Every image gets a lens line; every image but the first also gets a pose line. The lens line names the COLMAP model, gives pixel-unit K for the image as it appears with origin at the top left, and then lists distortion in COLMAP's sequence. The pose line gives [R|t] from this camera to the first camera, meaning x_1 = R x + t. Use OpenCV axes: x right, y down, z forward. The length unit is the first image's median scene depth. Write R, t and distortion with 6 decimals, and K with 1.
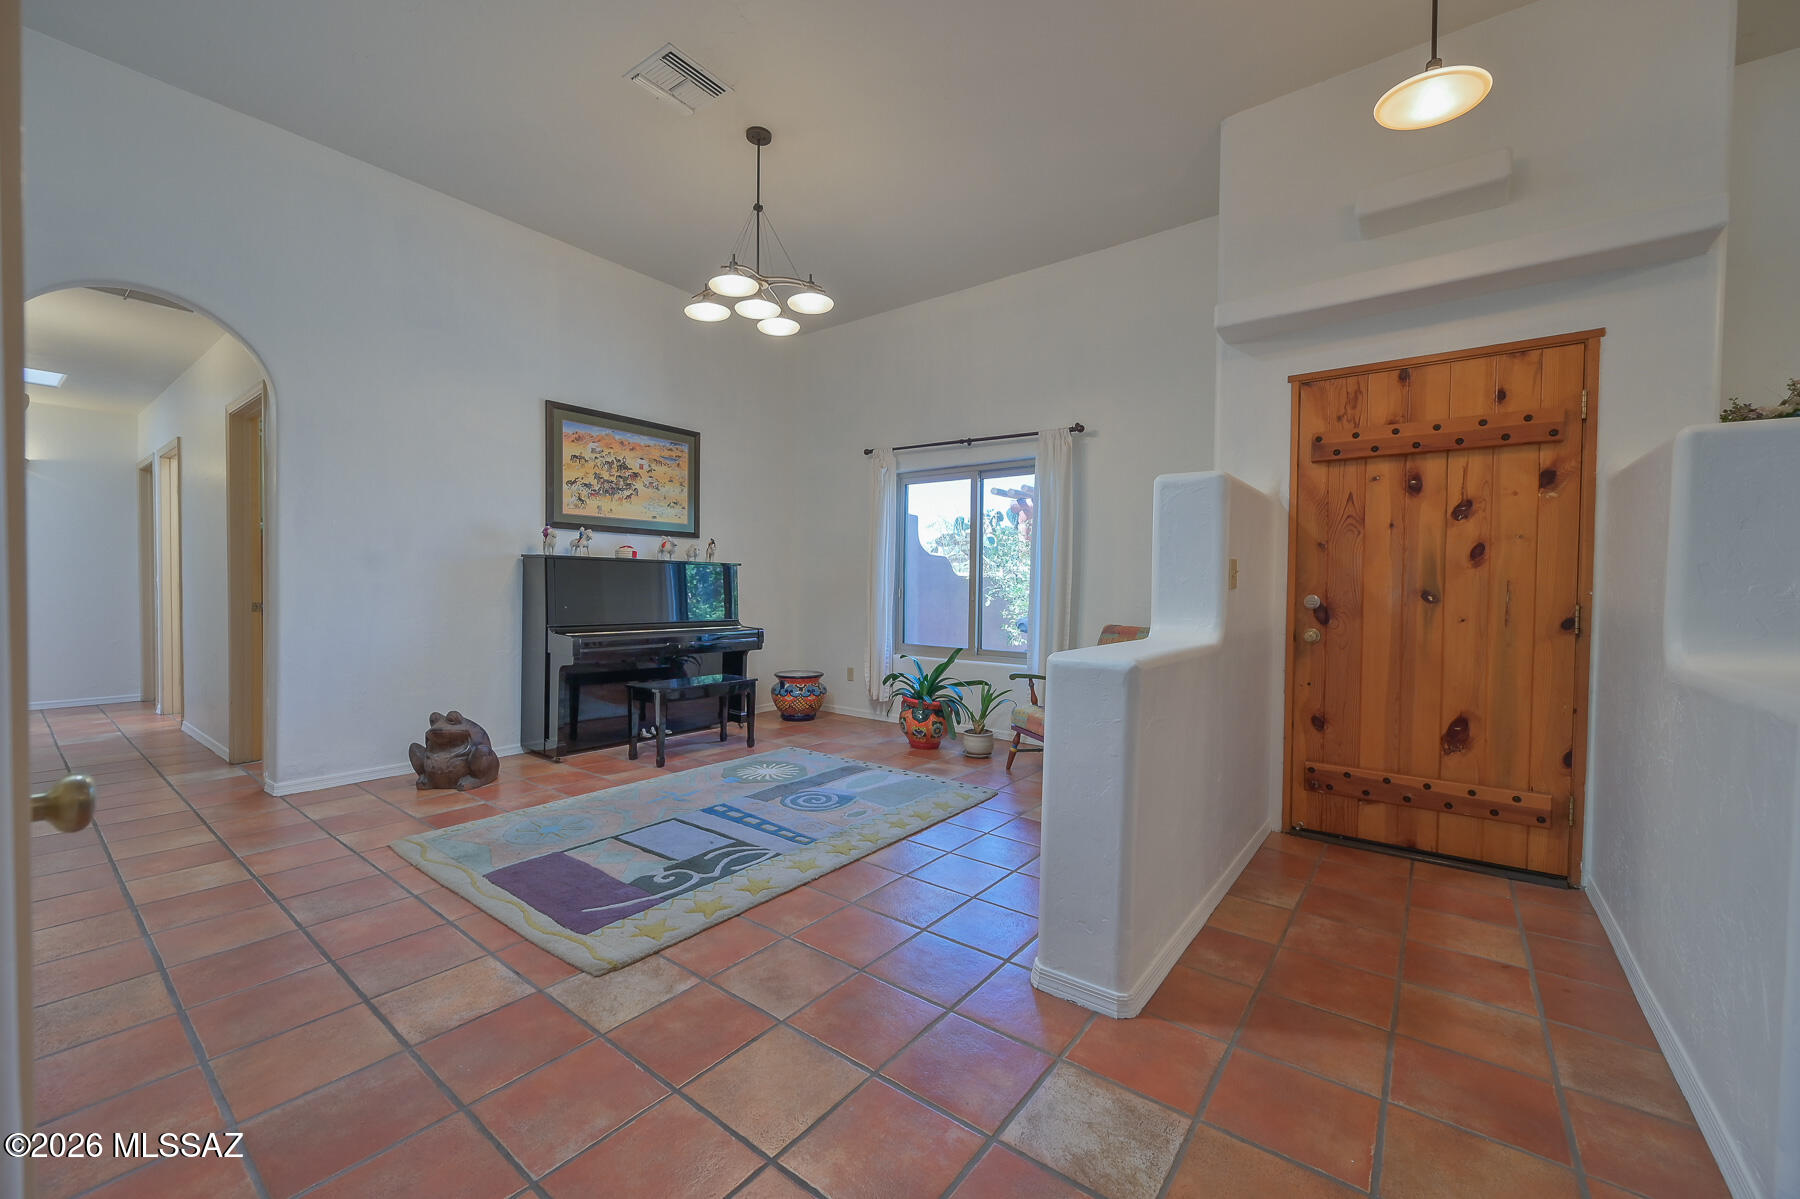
lens RADIAL K [[704.7, 0, 903.7], [0, 704.7, 602.9], [0, 0, 1]] dist [0.001475, -0.000024]
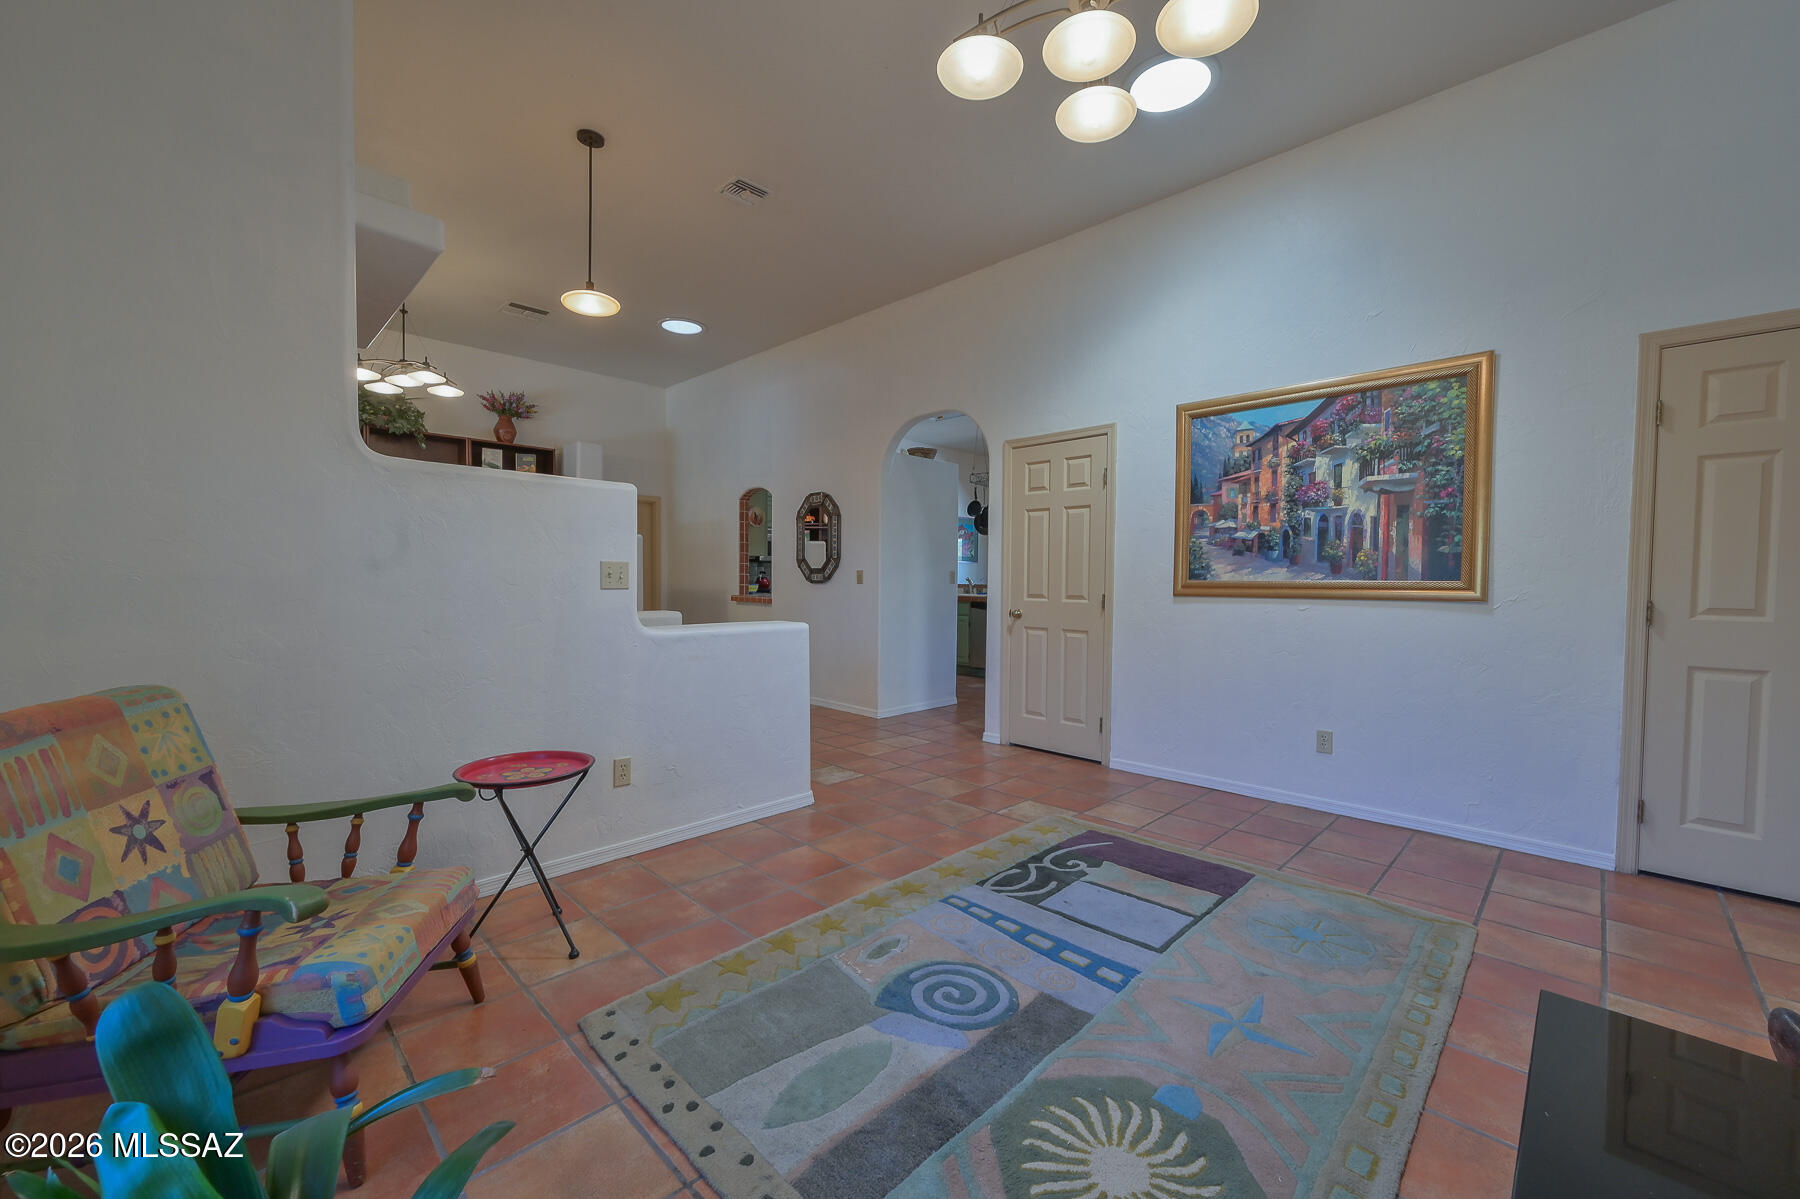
lens RADIAL K [[704.7, 0, 903.7], [0, 704.7, 602.9], [0, 0, 1]] dist [0.001475, -0.000024]
pose [[-0.991666, -0.020748, 0.127154, -0.179863], [-0.013507, 0.998252, 0.057545, -0.059370], [-0.128125, 0.055348, -0.990212, 1.816794]]
